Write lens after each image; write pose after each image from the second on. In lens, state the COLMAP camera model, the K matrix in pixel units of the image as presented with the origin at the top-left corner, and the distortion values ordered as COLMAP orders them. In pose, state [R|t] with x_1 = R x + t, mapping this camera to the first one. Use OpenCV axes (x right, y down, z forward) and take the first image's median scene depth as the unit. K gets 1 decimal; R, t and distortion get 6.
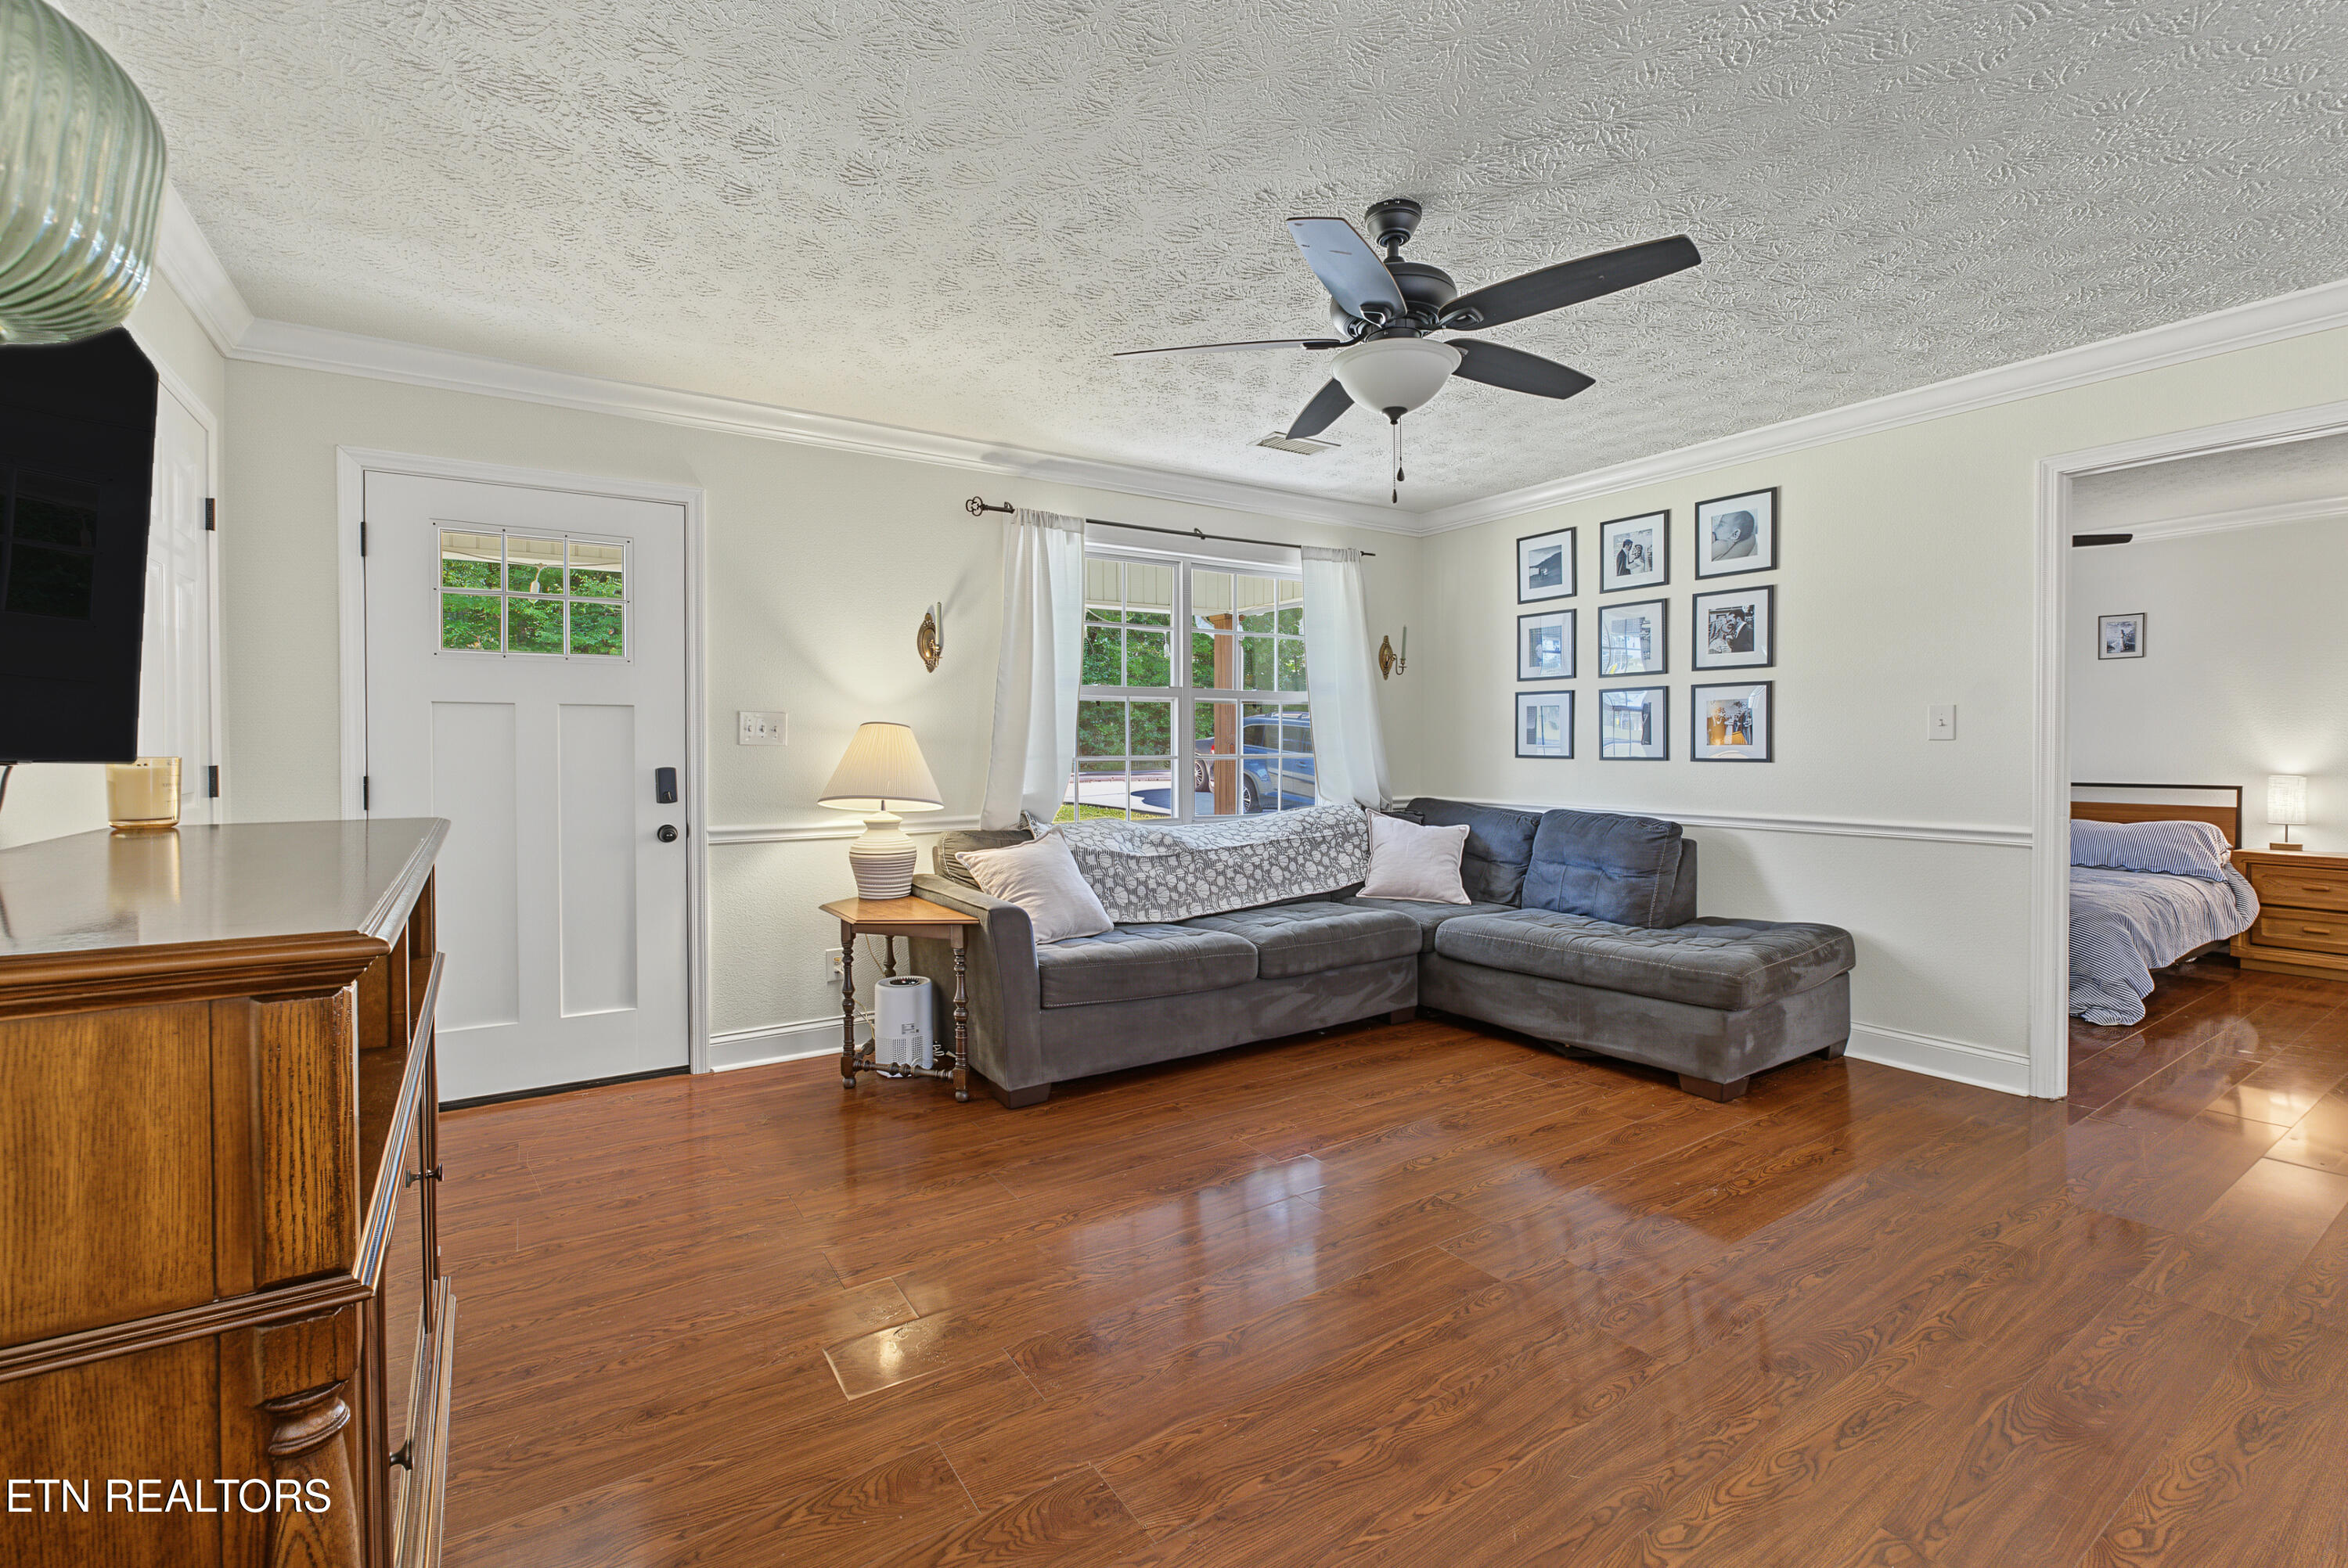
lens RADIAL K [[1013.4, 0, 1169.0], [0, 1013.4, 760.8], [0, 0, 1]] dist [-0.013803, 0.000119]
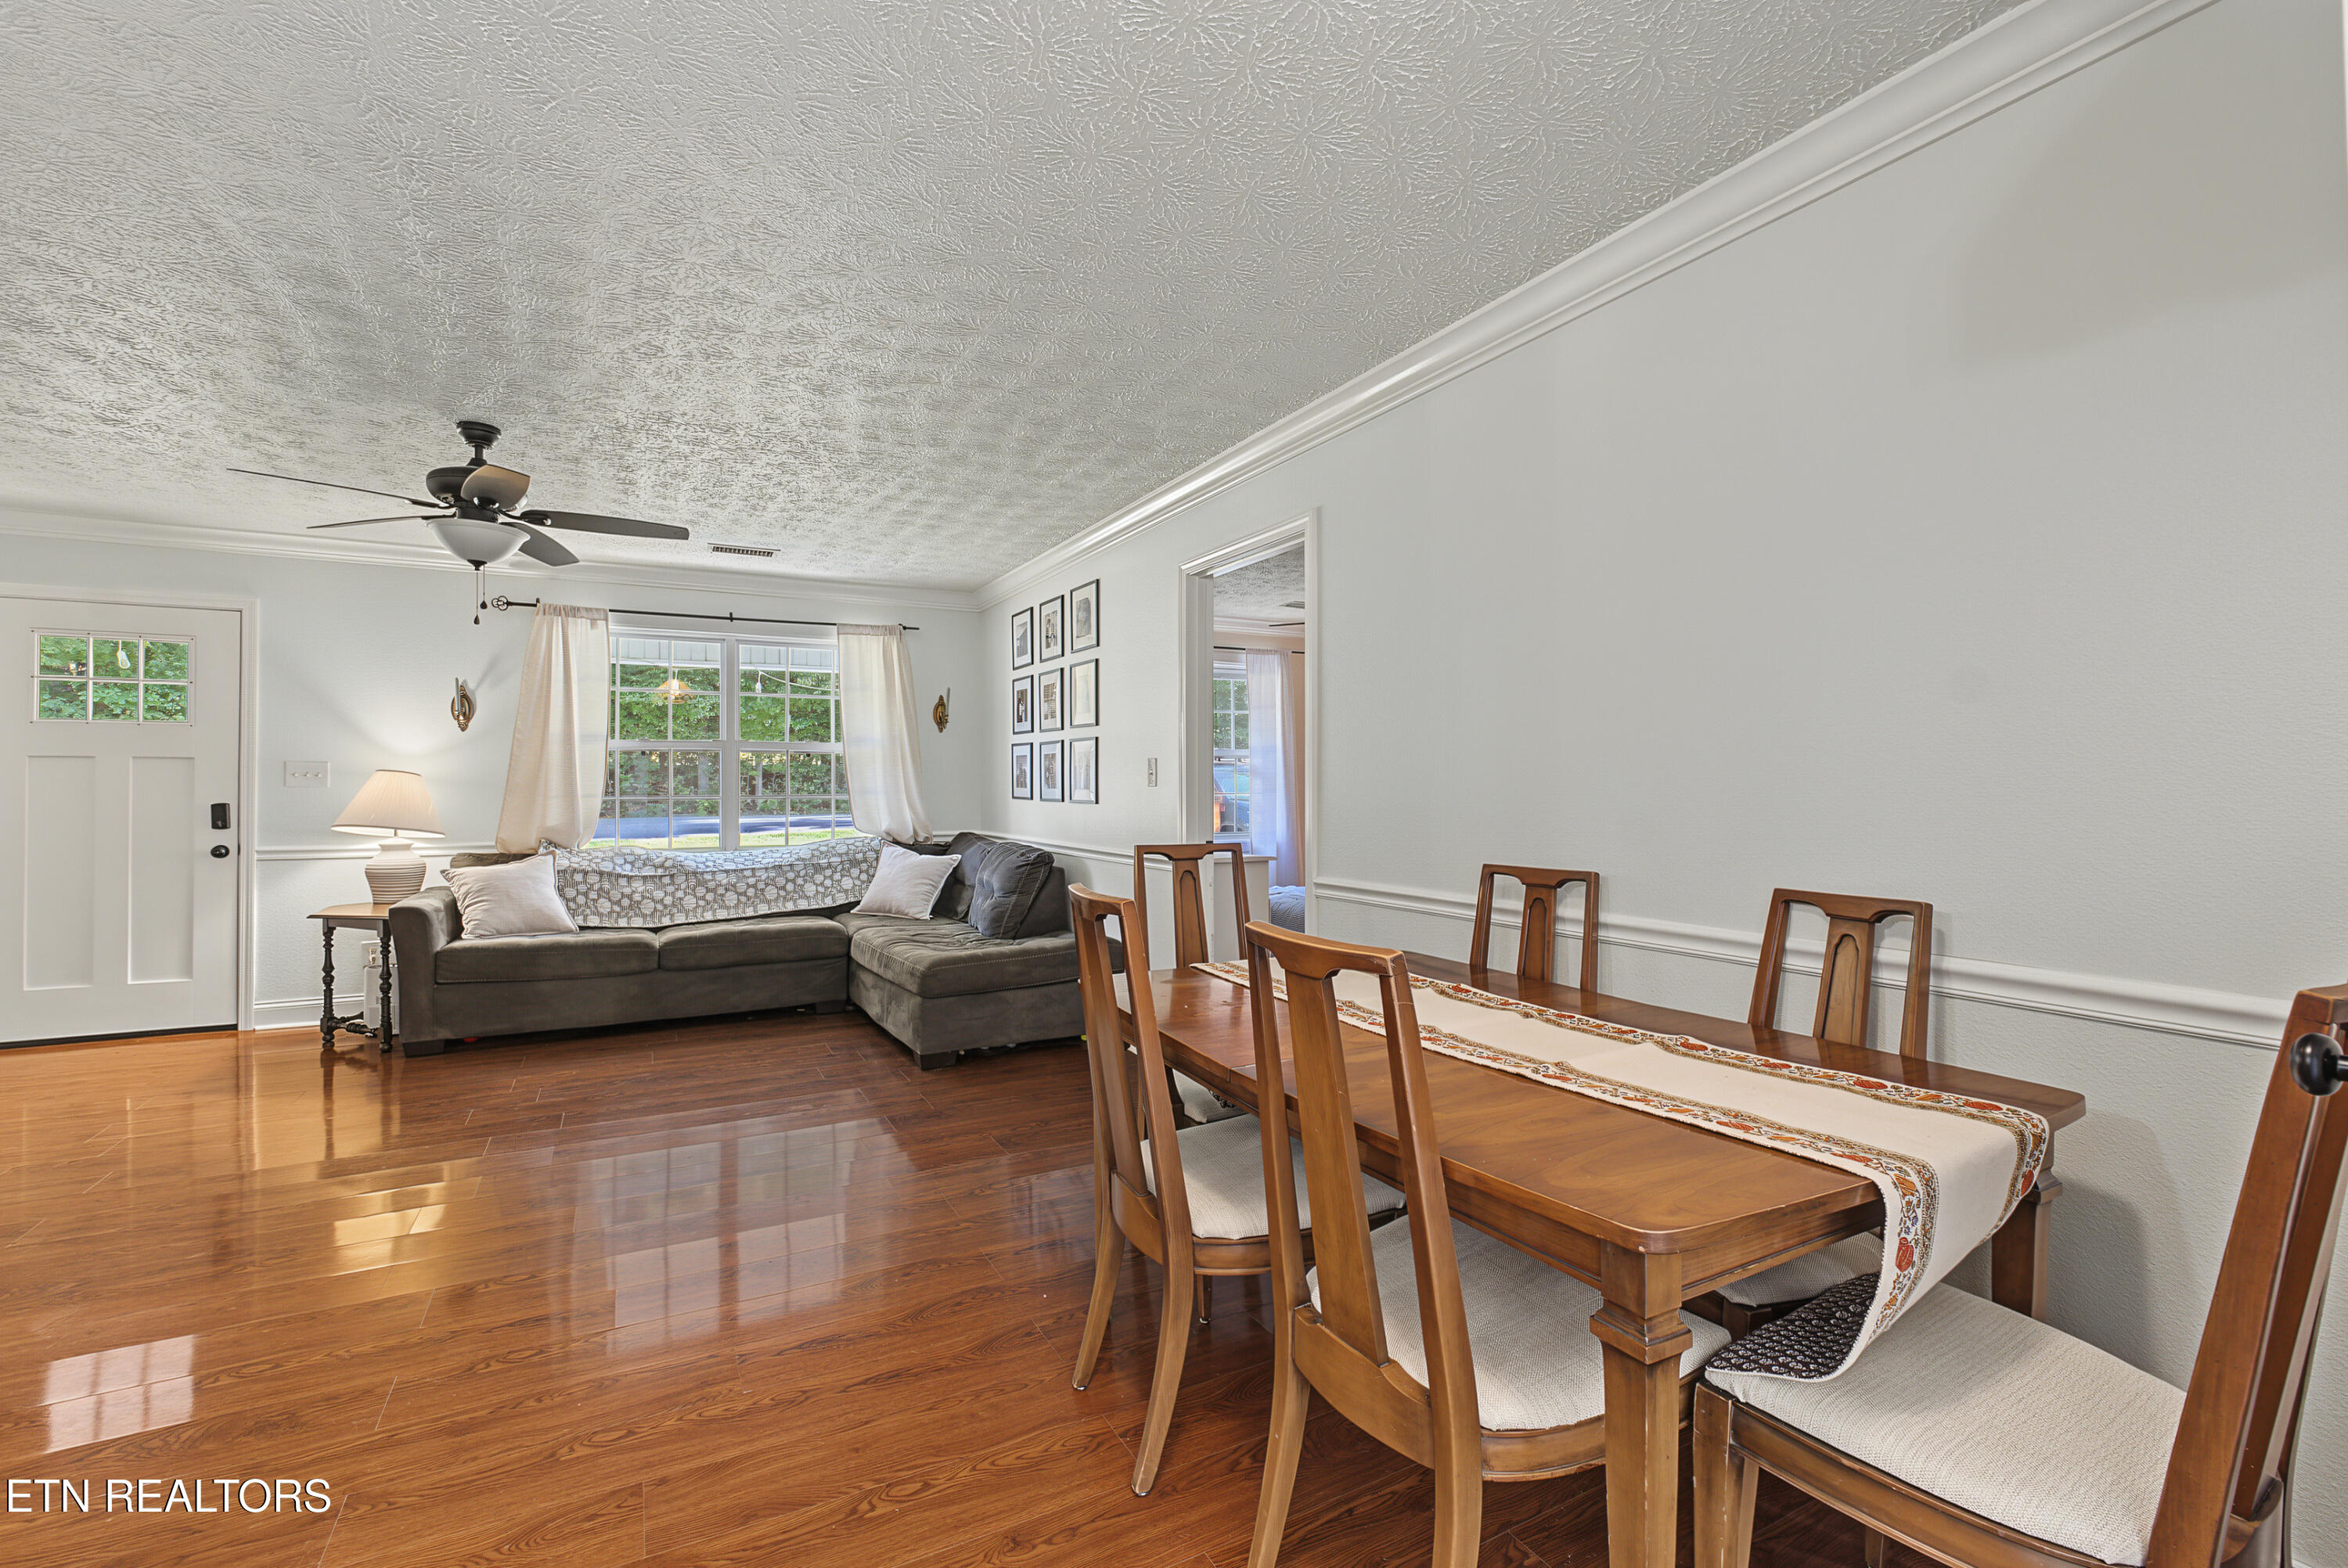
lens RADIAL K [[1010.8, 0, 1168.4], [0, 1010.8, 768.8], [0, 0, 1]] dist [-0.001494, -0.006606]
pose [[0.995936, 0.001538, -0.090054, 0.766701], [-0.004287, 0.999530, -0.030339, -0.003566], [0.089965, 0.030602, 0.995475, -0.202888]]
